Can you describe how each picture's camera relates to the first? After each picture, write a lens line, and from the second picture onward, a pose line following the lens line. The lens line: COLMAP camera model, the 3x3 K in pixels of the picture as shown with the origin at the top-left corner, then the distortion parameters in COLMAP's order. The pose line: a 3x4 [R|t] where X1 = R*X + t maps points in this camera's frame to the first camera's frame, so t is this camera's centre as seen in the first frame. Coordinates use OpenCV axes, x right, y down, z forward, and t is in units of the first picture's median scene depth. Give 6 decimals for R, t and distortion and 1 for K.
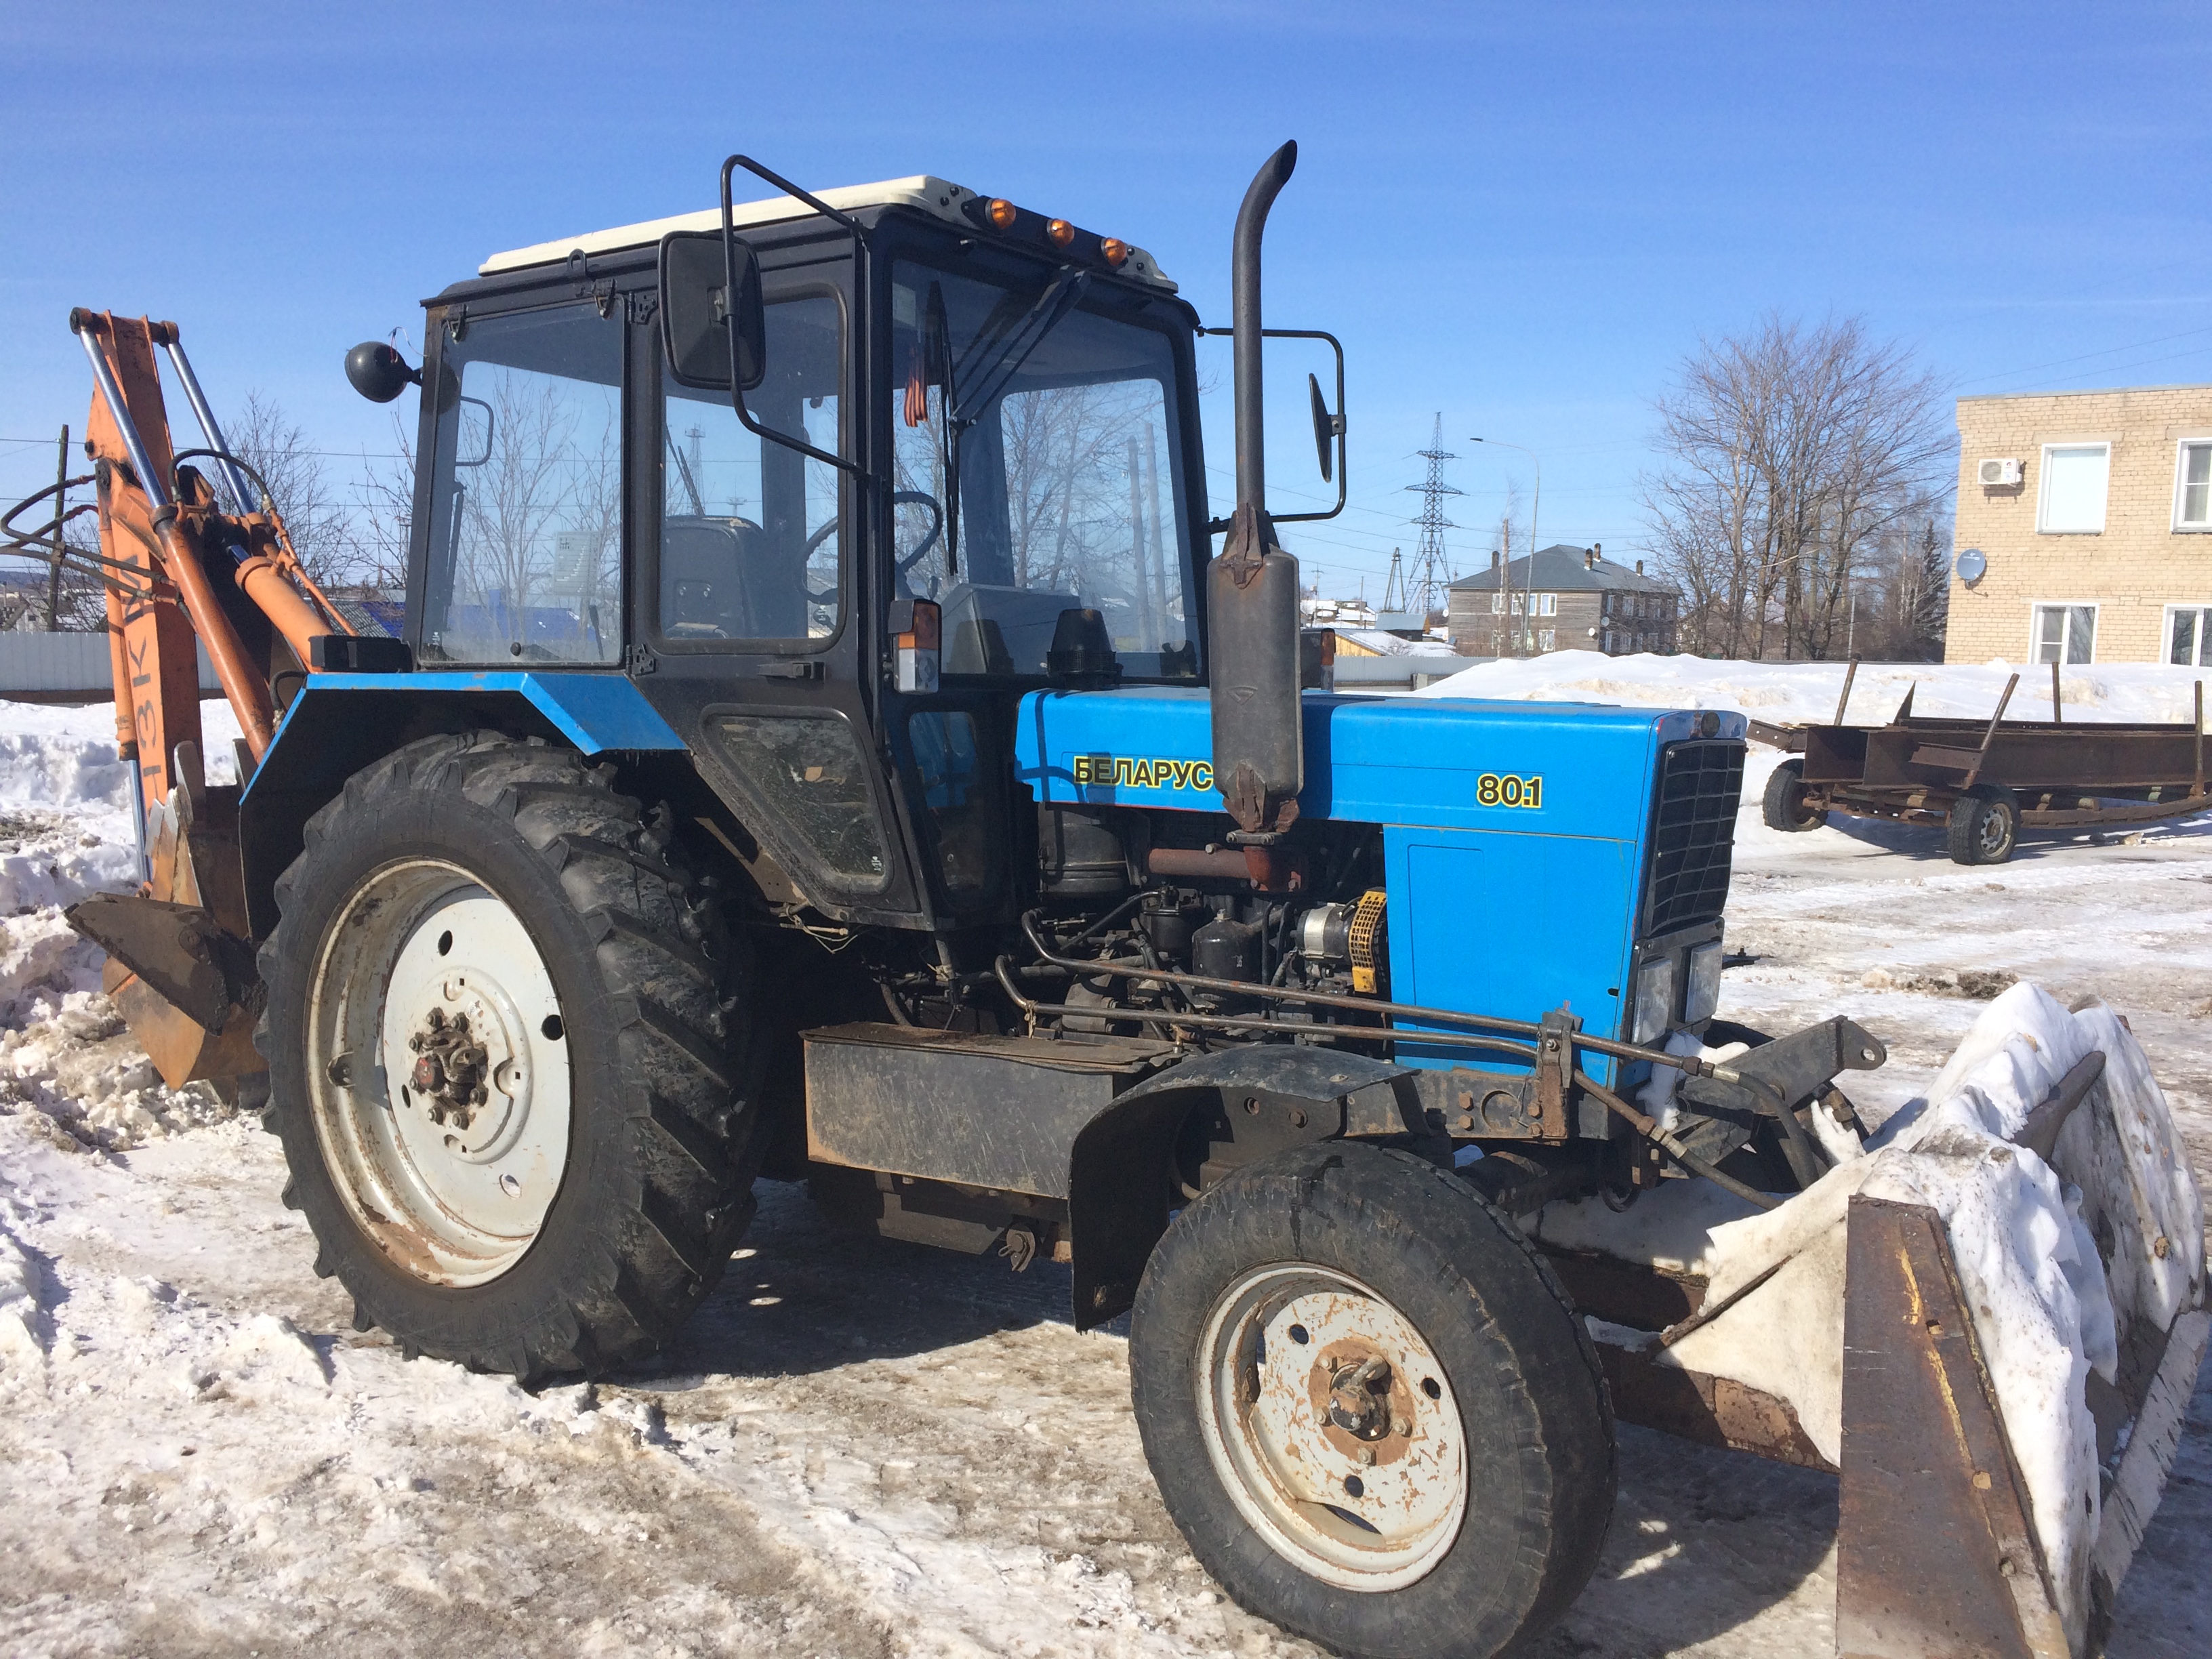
lens RADIAL K [[1898.8, 0, 1099.3], [0, 1898.8, 837.9], [0, 0, 1]] dist [0.096120, -0.144748]
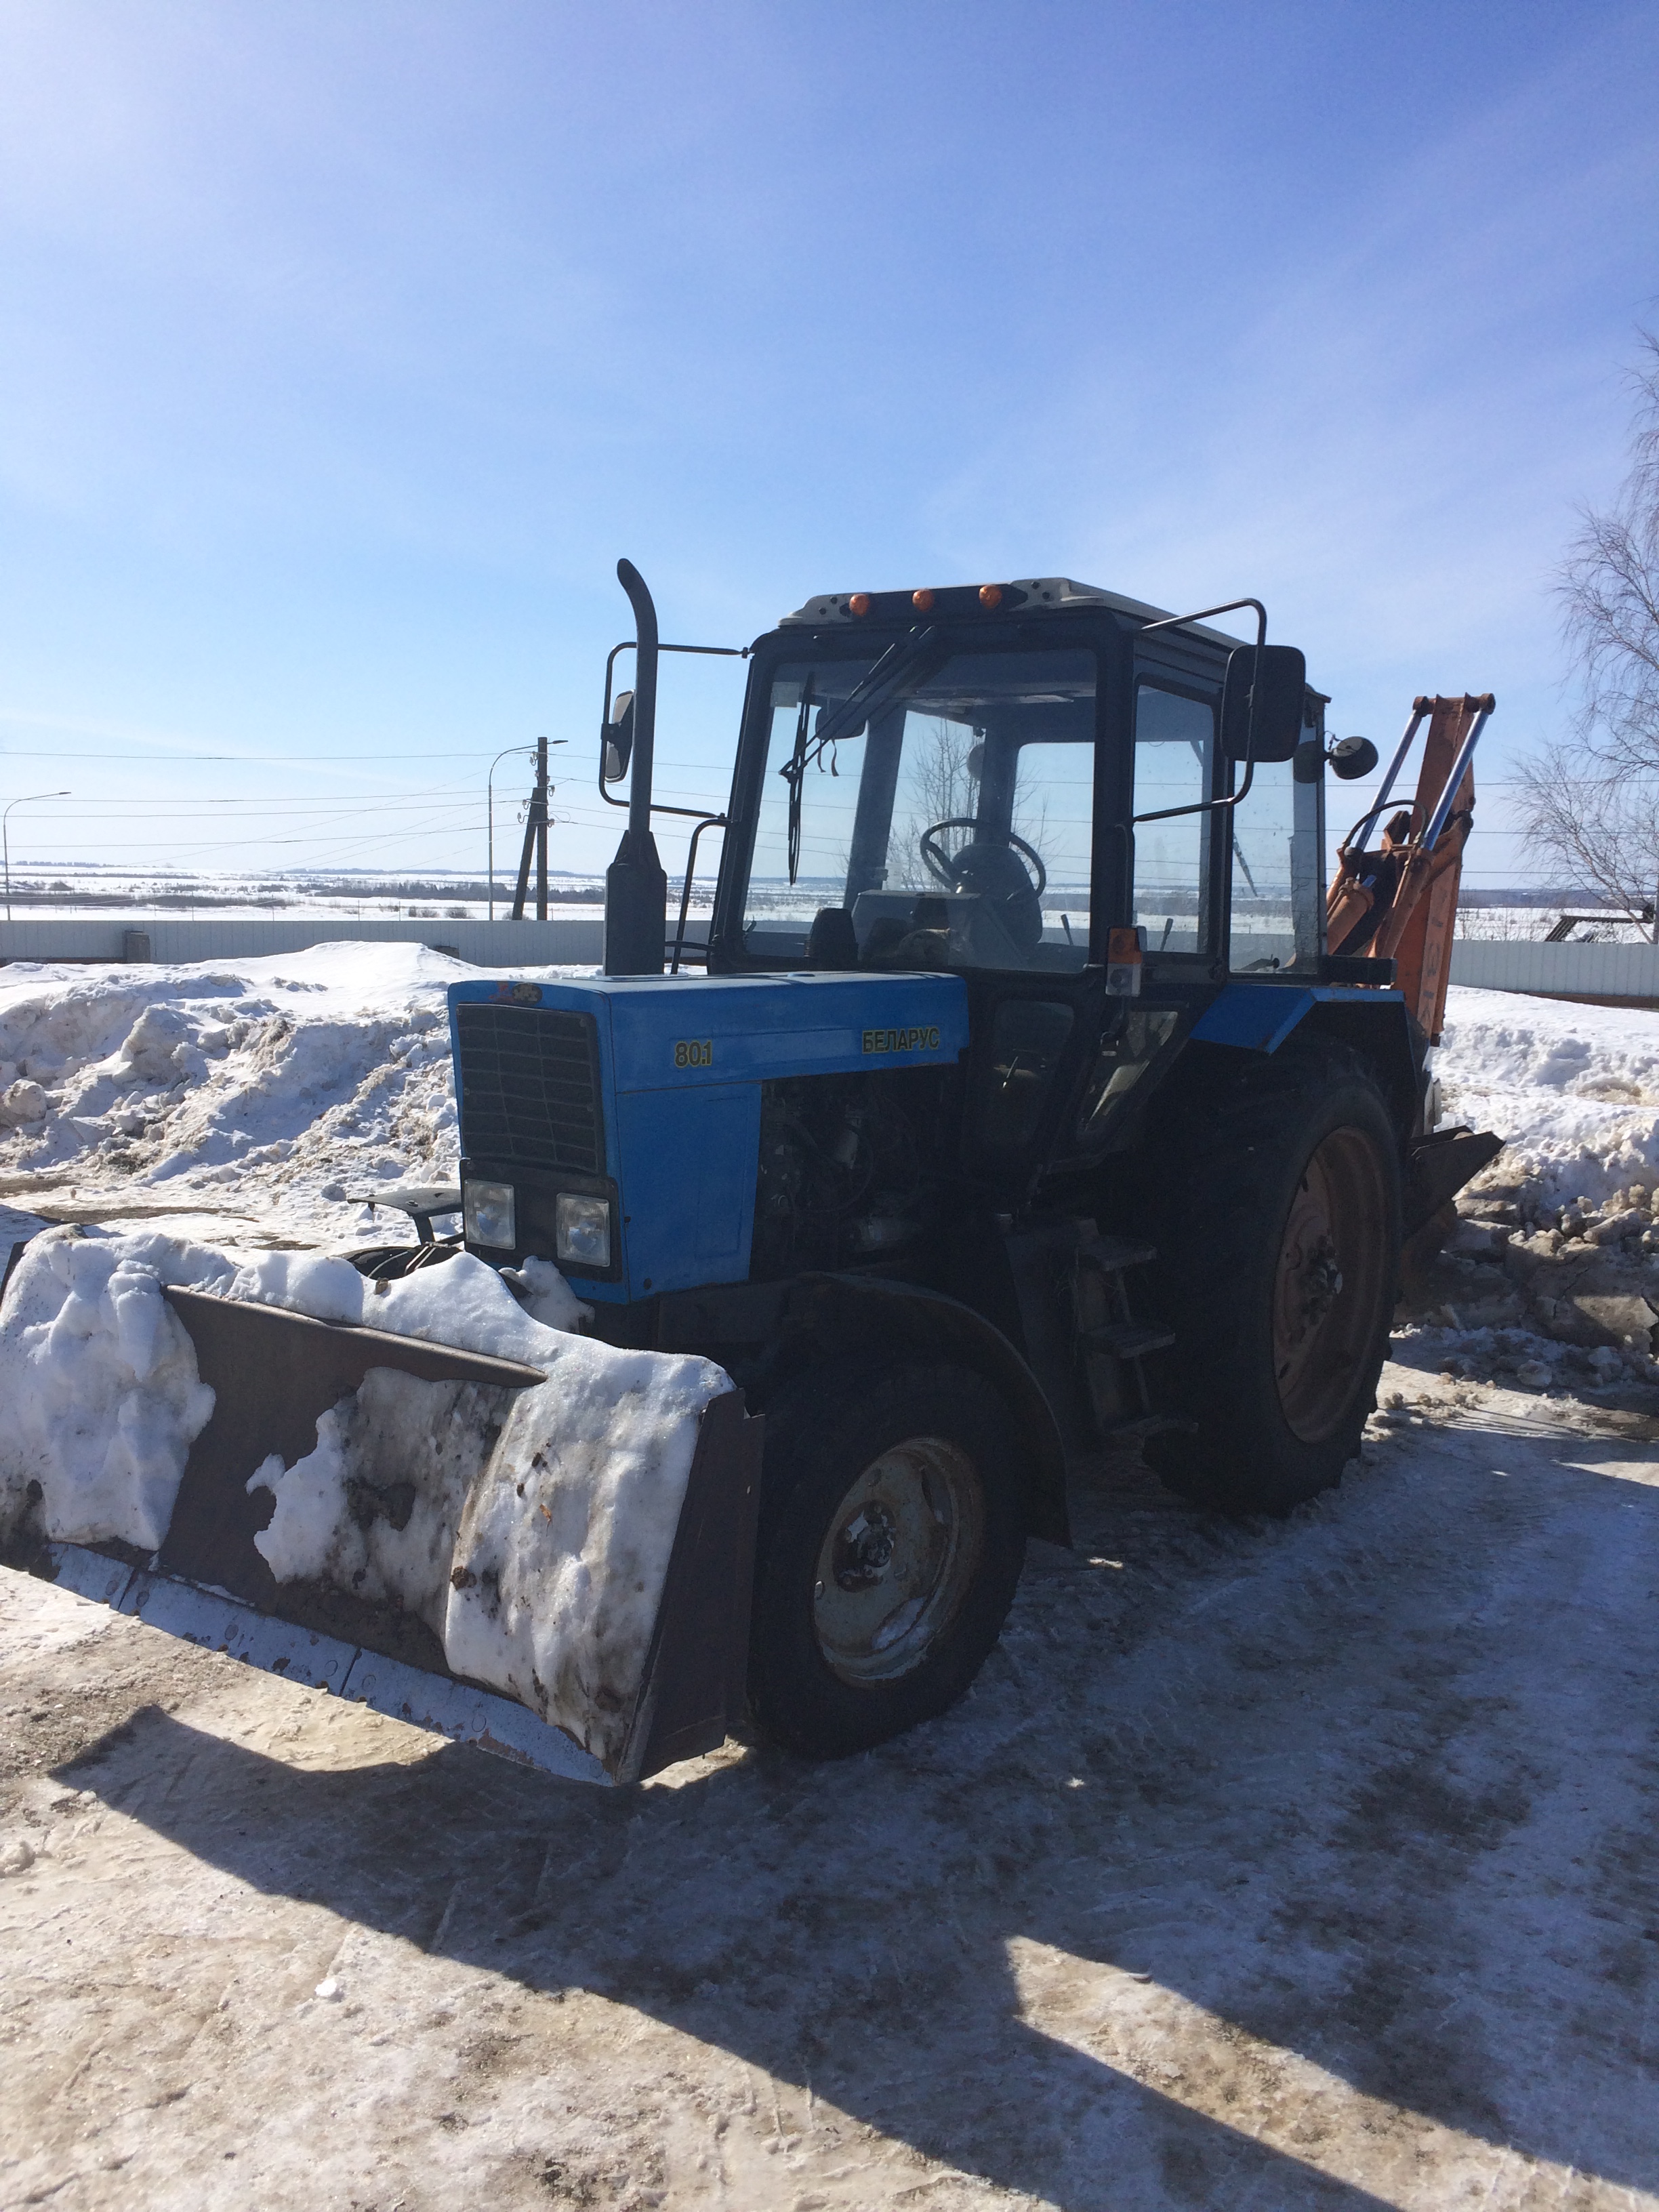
lens RADIAL K [[1898.8, 0, 826.9], [0, 1898.8, 1122.9], [0, 0, 1]] dist [0.096120, -0.144748]
pose [[0.004641, 0.093921, -0.995569, 1.247657], [-0.124351, 0.987906, 0.092618, -0.094200], [0.992227, 0.123370, 0.016264, 0.980677]]
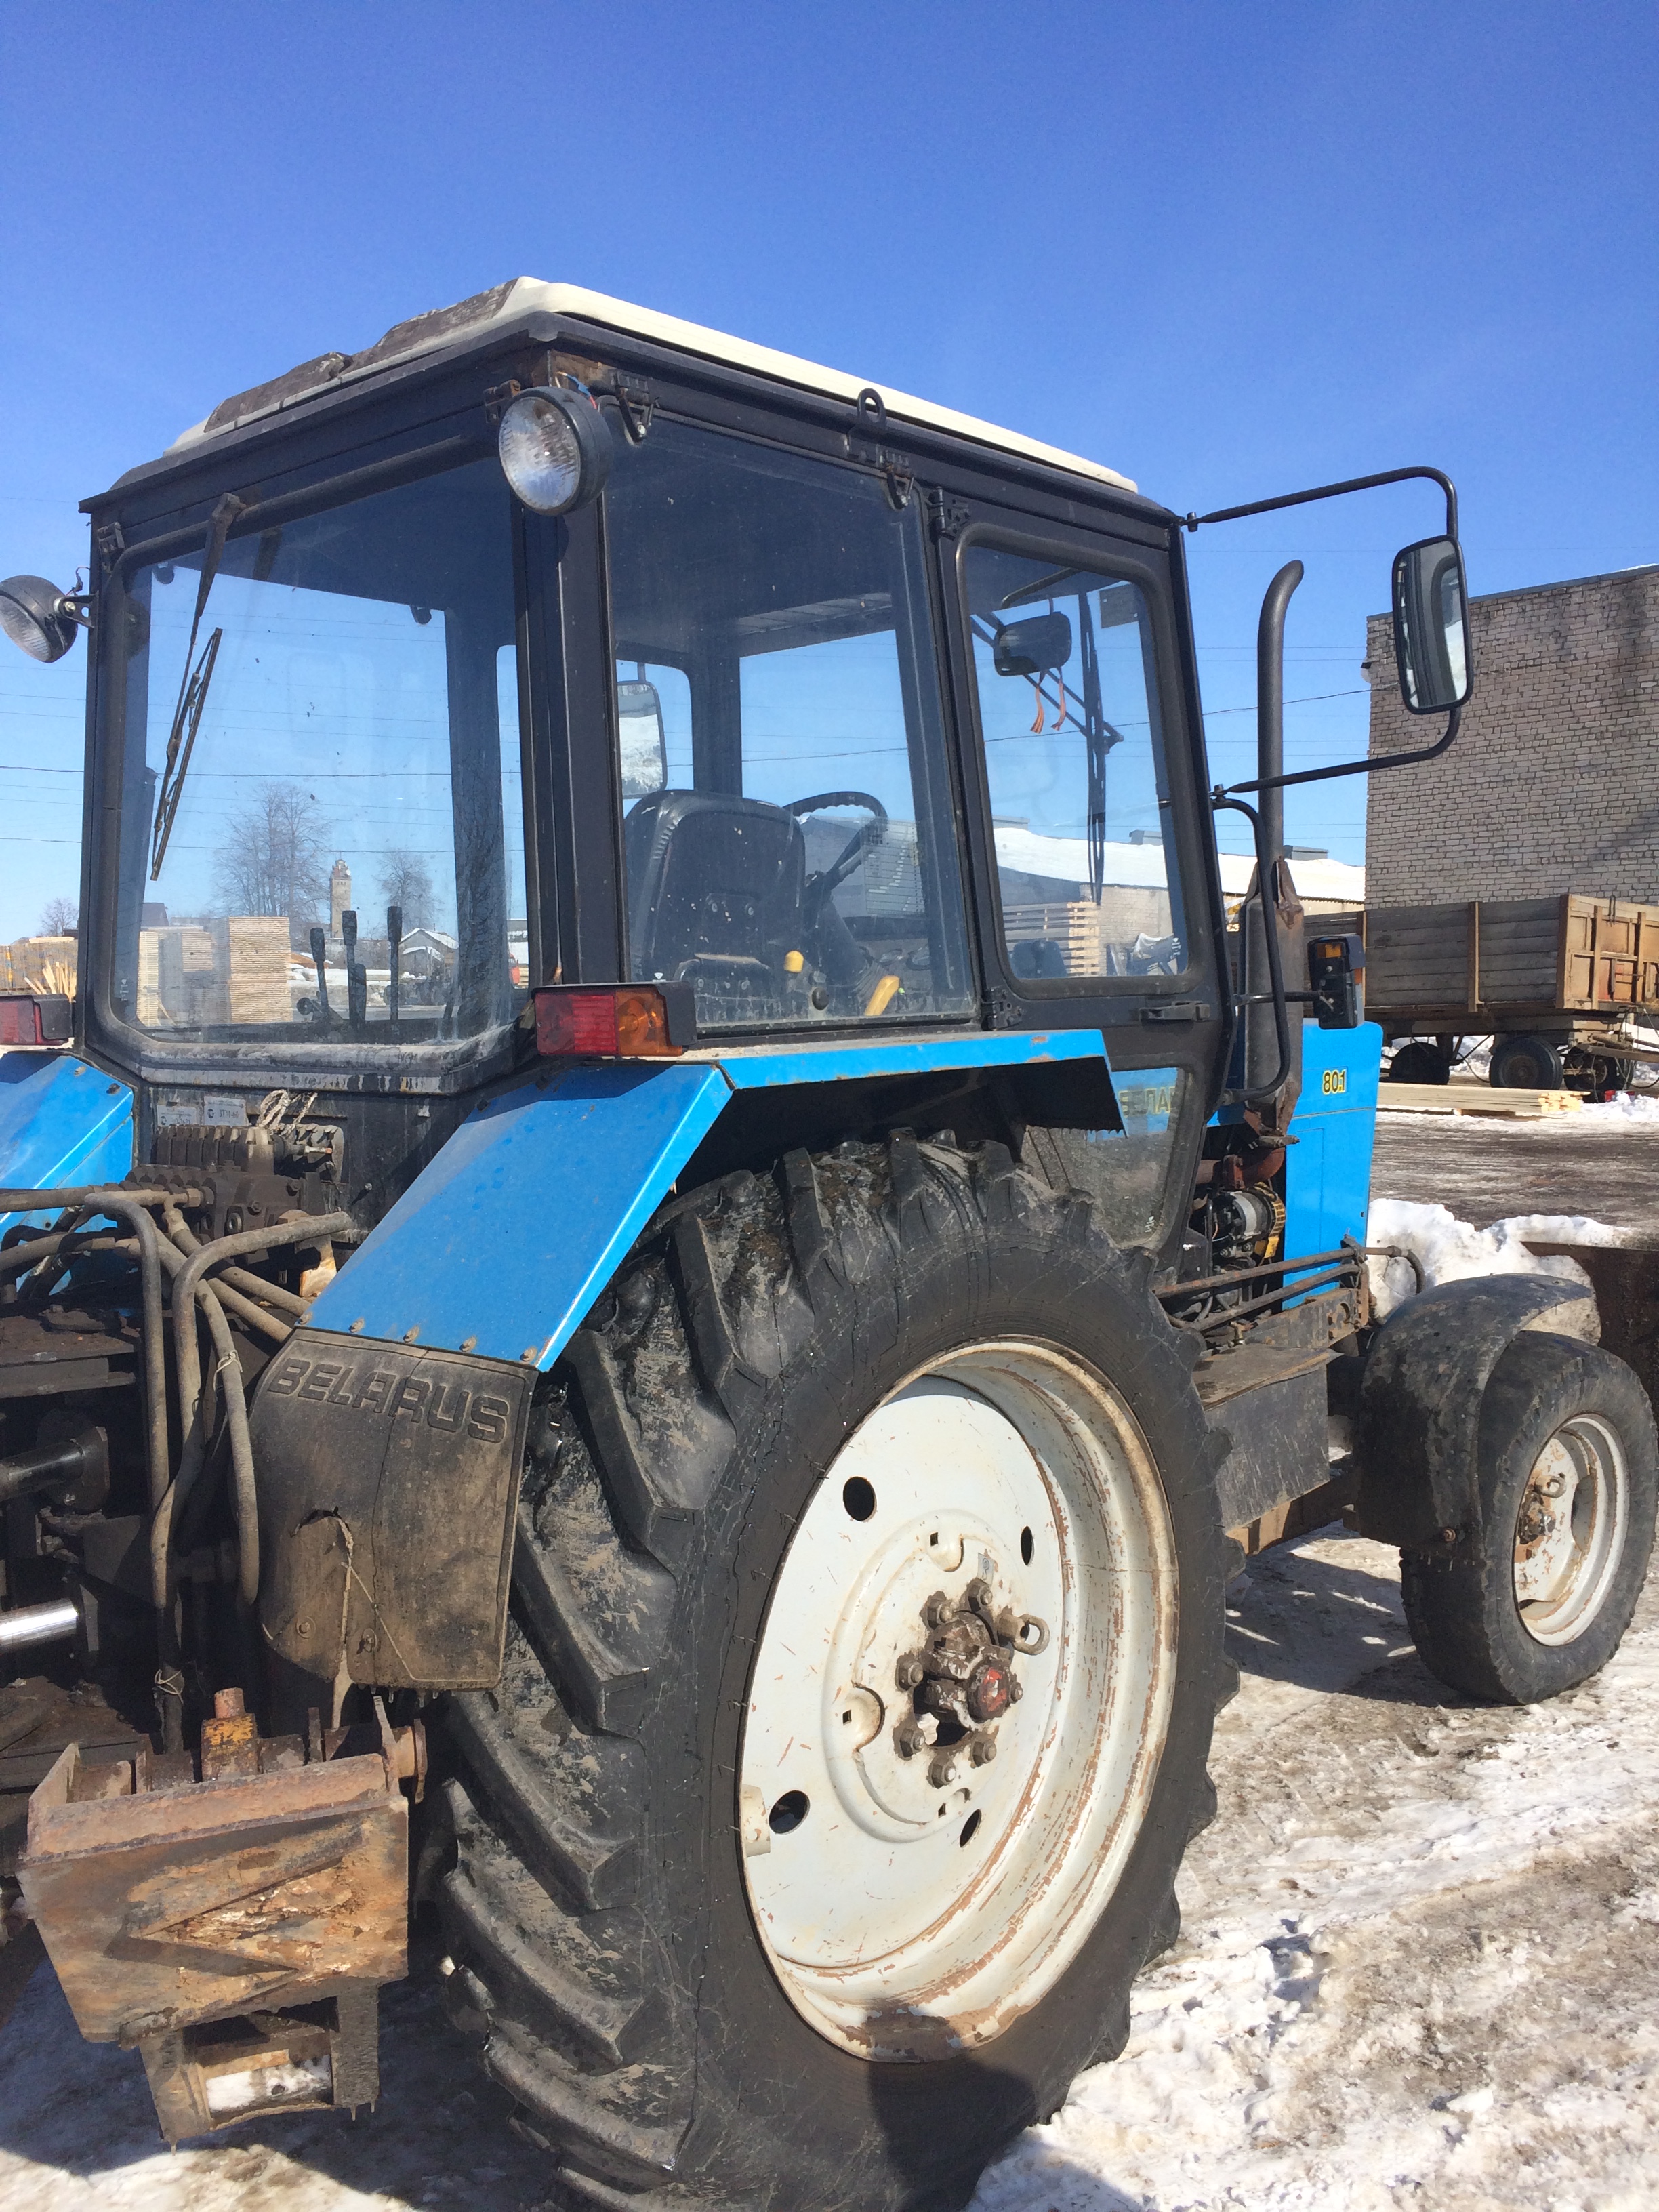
lens RADIAL K [[1898.8, 0, 815.5], [0, 1898.8, 1115.3], [0, 0, 1]] dist [0.096120, -0.144748]
pose [[0.121208, -0.084093, 0.989059, -0.967656], [0.102039, 0.992182, 0.071854, -0.112265], [-0.987368, 0.092214, 0.128841, 0.981793]]
